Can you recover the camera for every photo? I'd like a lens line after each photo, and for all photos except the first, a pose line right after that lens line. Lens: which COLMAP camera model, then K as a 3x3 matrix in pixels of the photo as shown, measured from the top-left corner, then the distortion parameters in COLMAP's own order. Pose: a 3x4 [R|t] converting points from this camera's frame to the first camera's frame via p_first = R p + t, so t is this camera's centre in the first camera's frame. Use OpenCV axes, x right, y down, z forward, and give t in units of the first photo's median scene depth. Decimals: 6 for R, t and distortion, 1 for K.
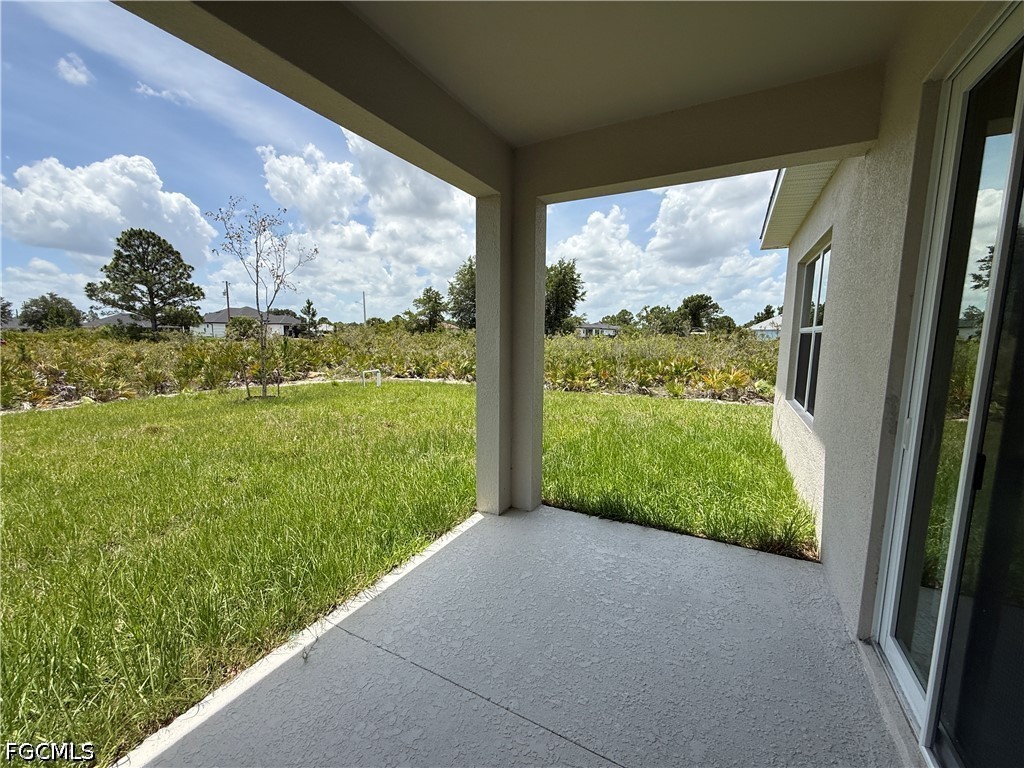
lens RADIAL K [[411.6, 0, 509.0], [0, 411.6, 380.4], [0, 0, 1]] dist [0.000532, 0.000125]
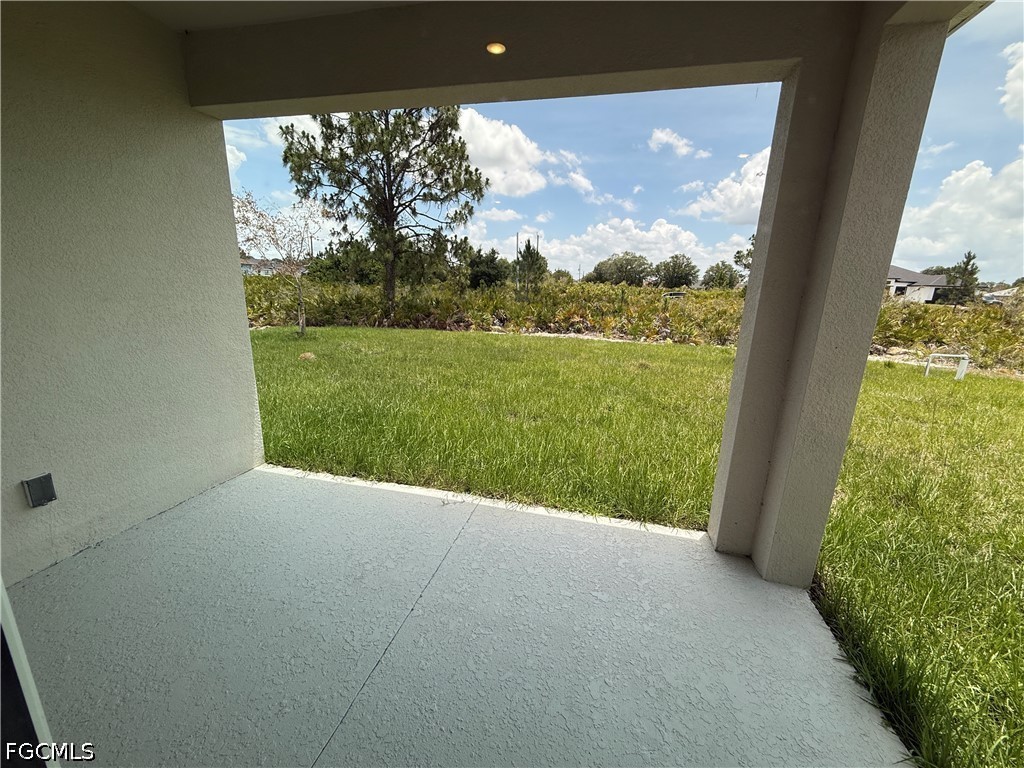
lens RADIAL K [[409.6, 0, 512.0], [0, 409.6, 384.0], [0, 0, 1]] dist [0.001023, 0.000095]
pose [[0.252704, 0.231278, -0.939495, 0.126223], [-0.137168, 0.969767, 0.201834, -0.013952], [0.957771, 0.077864, 0.276788, 0.109759]]
